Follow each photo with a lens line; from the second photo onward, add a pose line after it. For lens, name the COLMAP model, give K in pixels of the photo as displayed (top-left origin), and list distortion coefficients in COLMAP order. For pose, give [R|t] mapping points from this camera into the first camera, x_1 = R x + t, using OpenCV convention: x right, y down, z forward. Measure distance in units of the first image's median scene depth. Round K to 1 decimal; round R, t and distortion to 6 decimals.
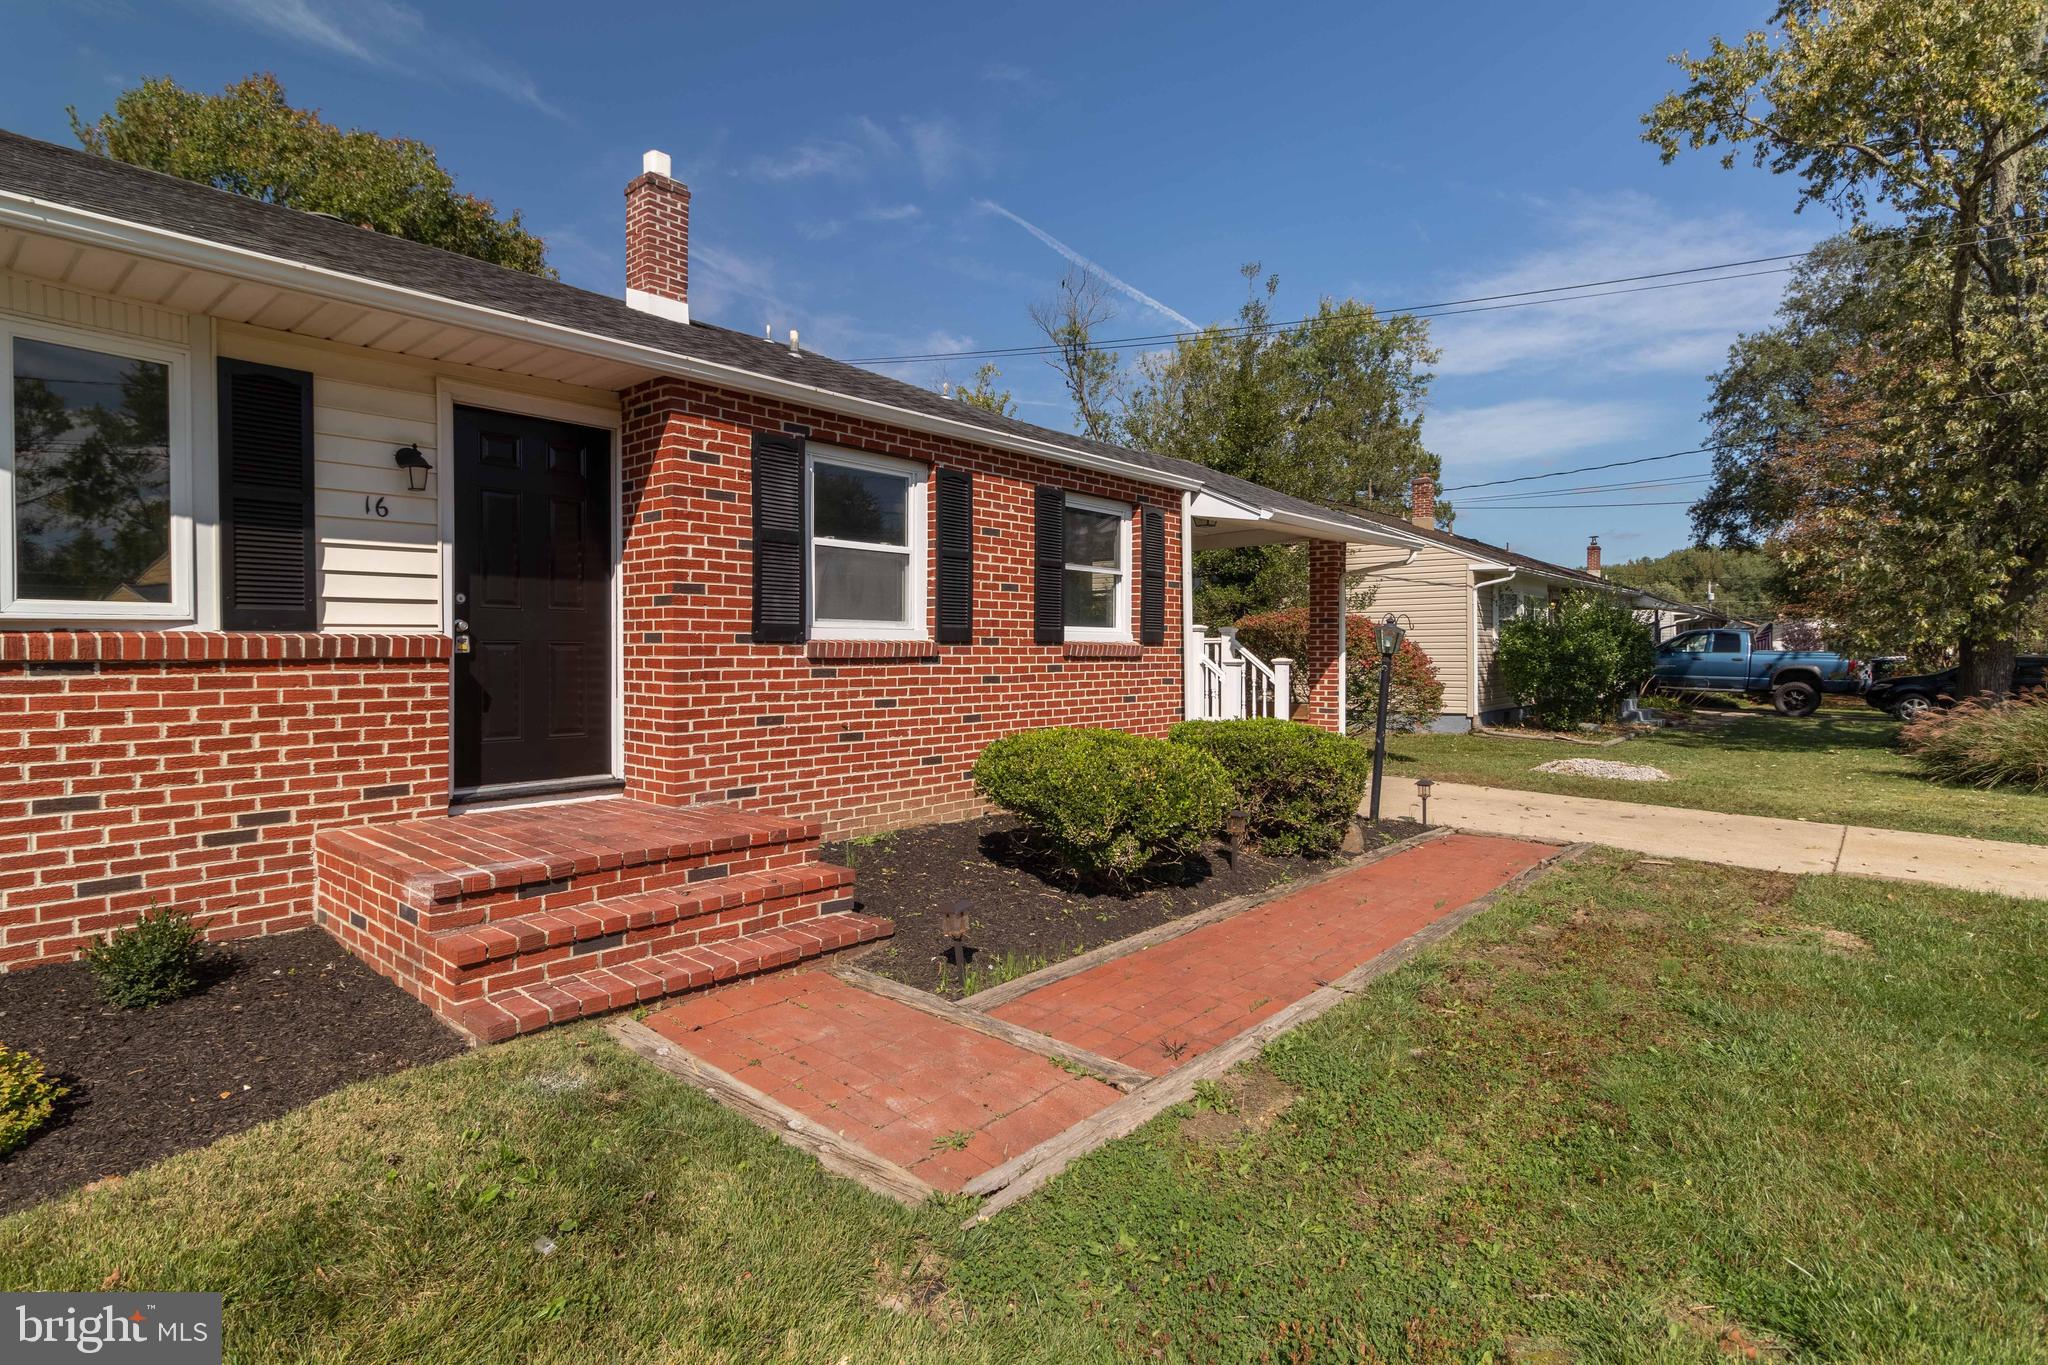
lens RADIAL K [[1024.9, 0, 1017.9], [0, 1024.9, 671.5], [0, 0, 1]] dist [-0.000239, -0.000379]
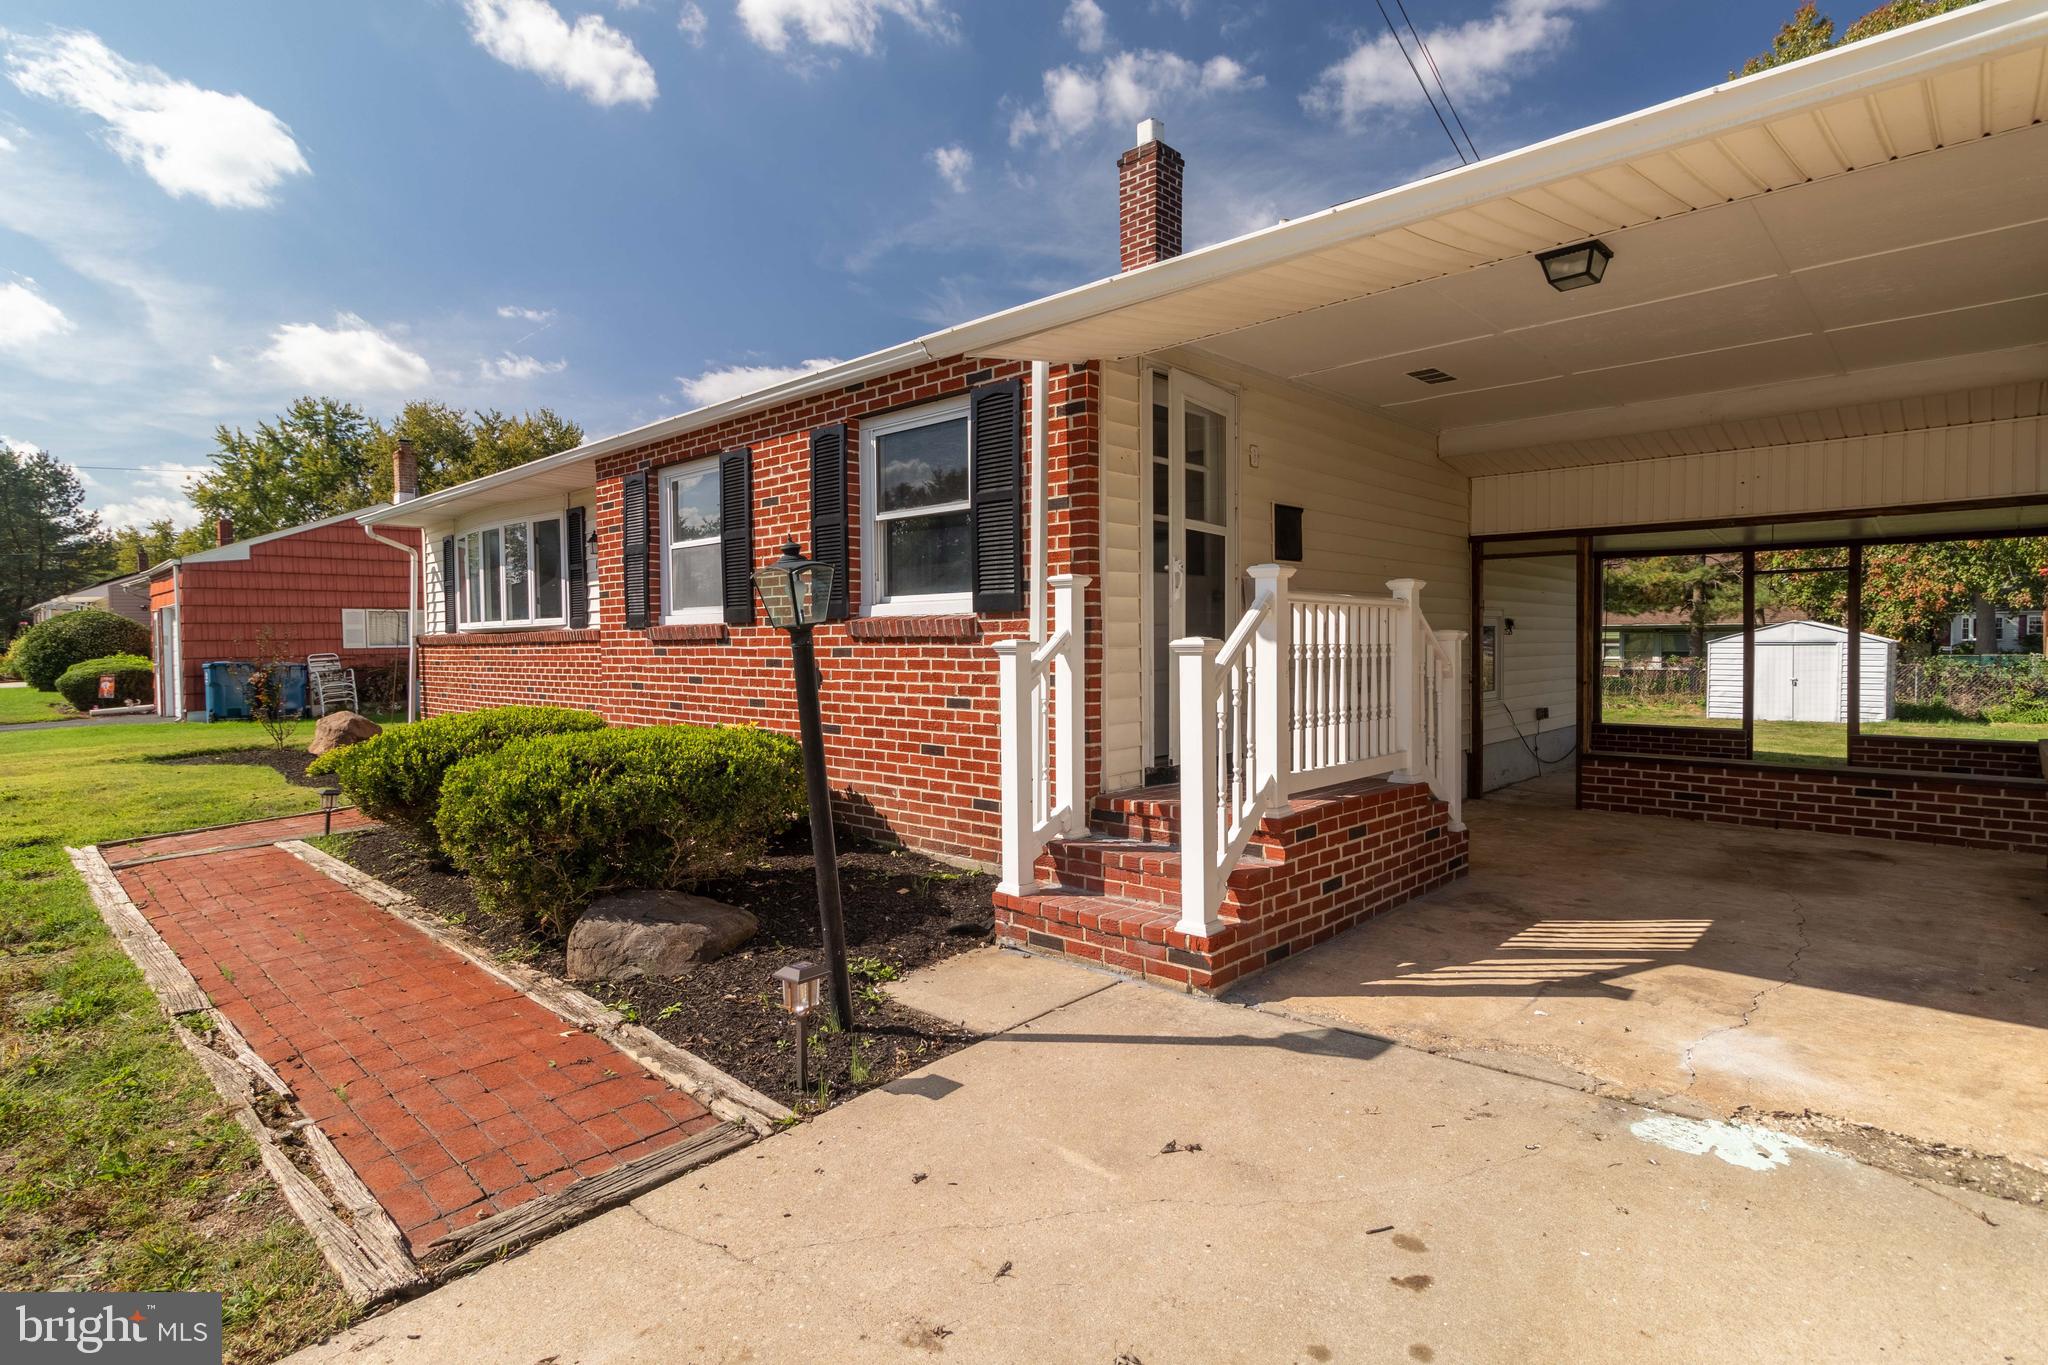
lens RADIAL K [[1024.0, 0, 1018.5], [0, 1024.0, 669.8], [0, 0, 1]] dist [0.001283, -0.000983]
pose [[-0.045933, 0.022678, -0.998687, 0.959586], [-0.016334, 0.999592, 0.023450, -0.012141], [0.998811, 0.017390, -0.045544, 1.378279]]
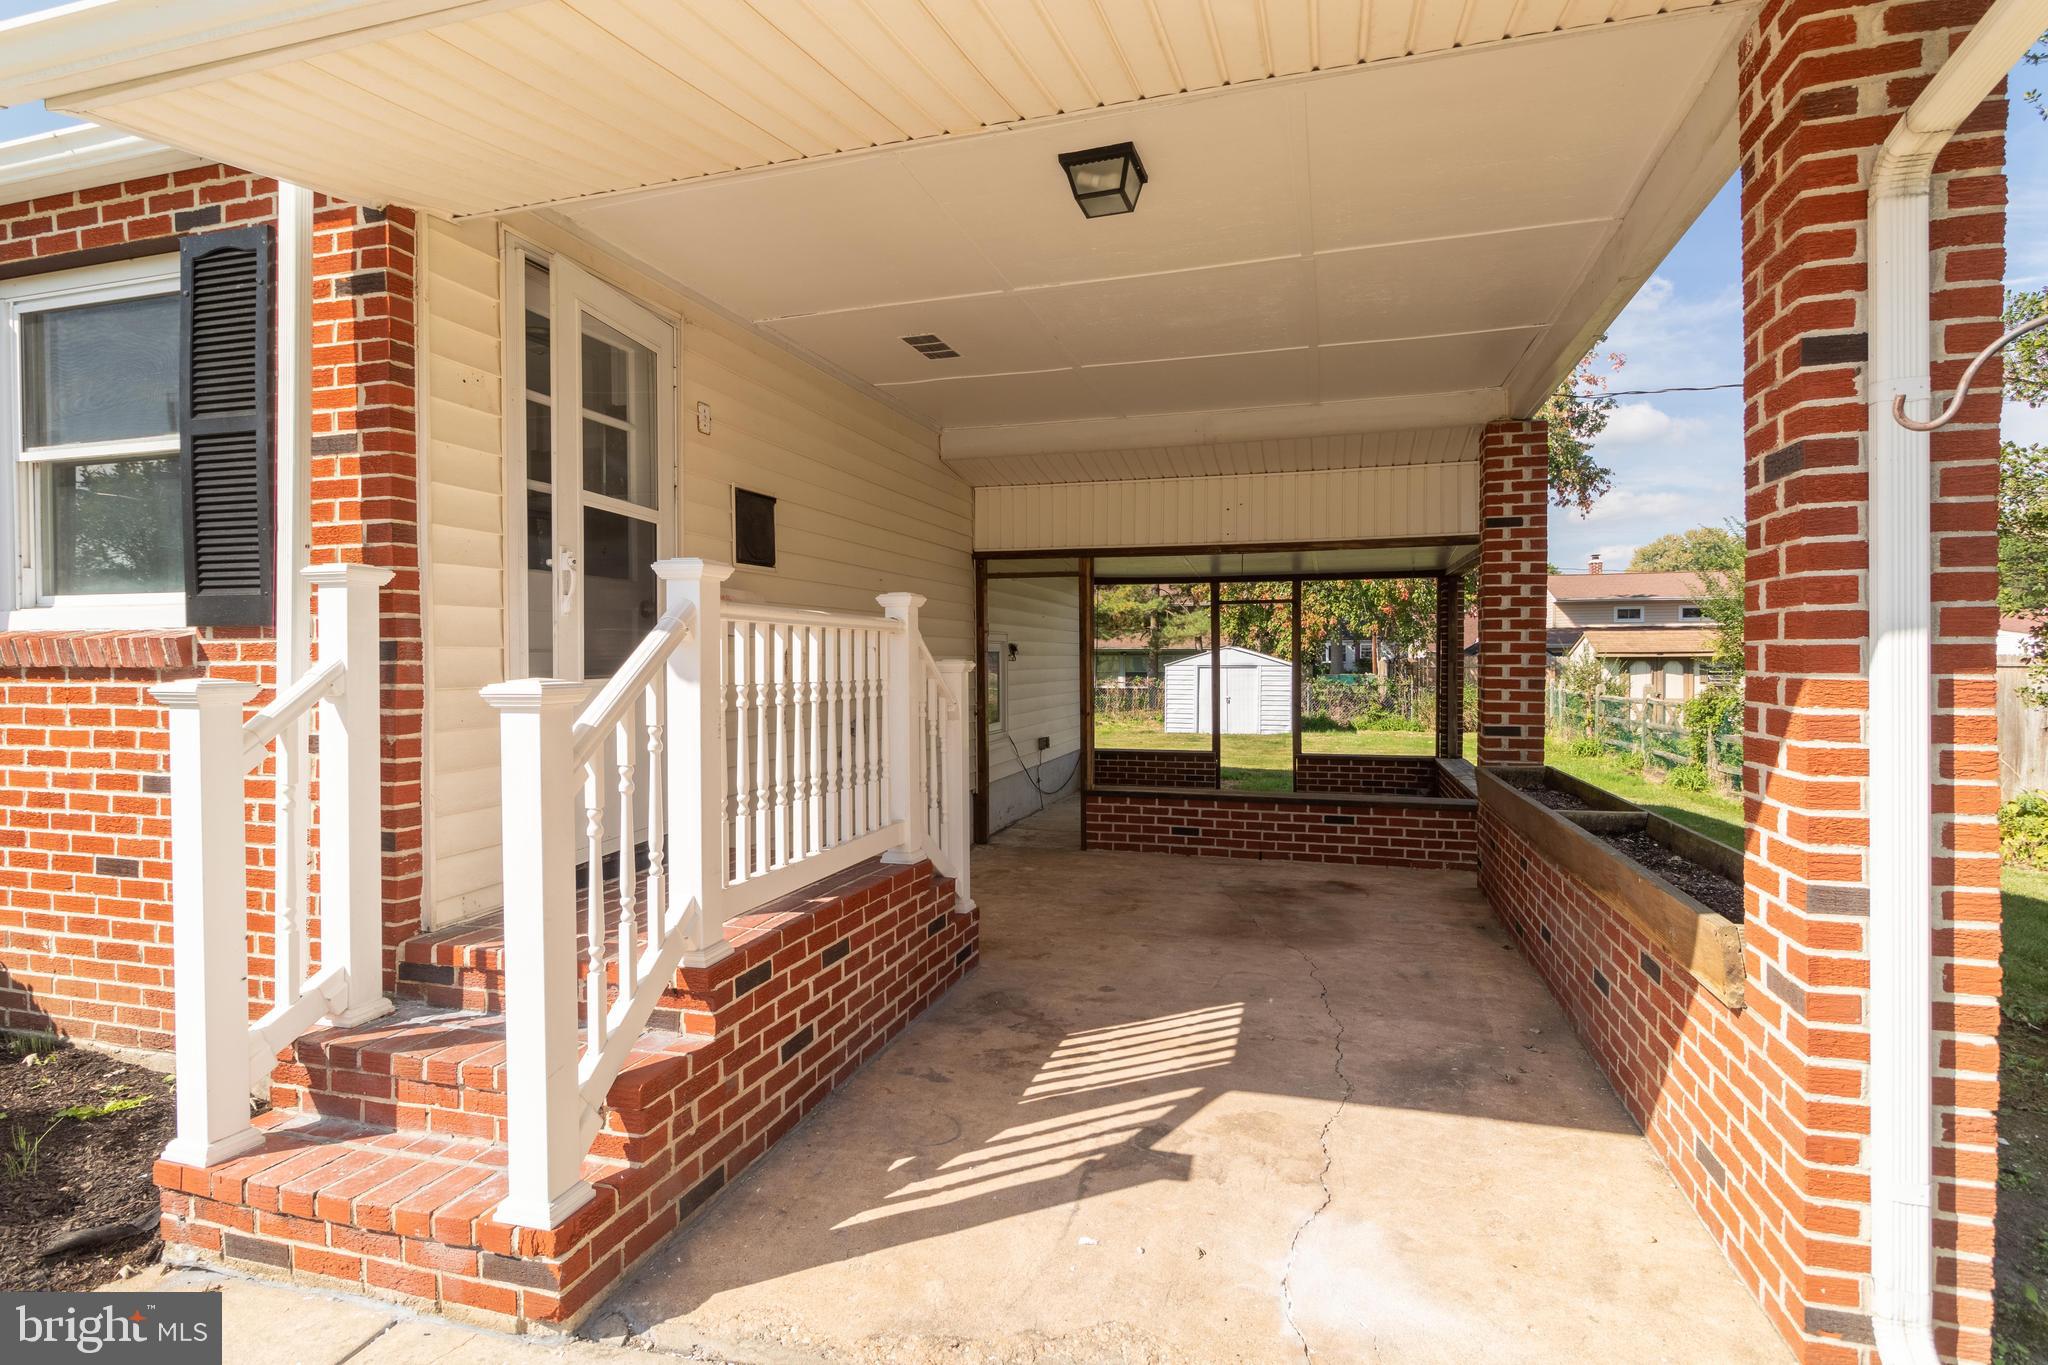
lens RADIAL K [[1024.9, 0, 1017.9], [0, 1024.9, 671.5], [0, 0, 1]] dist [-0.000239, -0.000379]
pose [[0.404327, 0.005490, -0.914598, 0.729711], [-0.016369, 0.999865, -0.001235, -0.023052], [0.914468, 0.015470, 0.404362, 1.460700]]
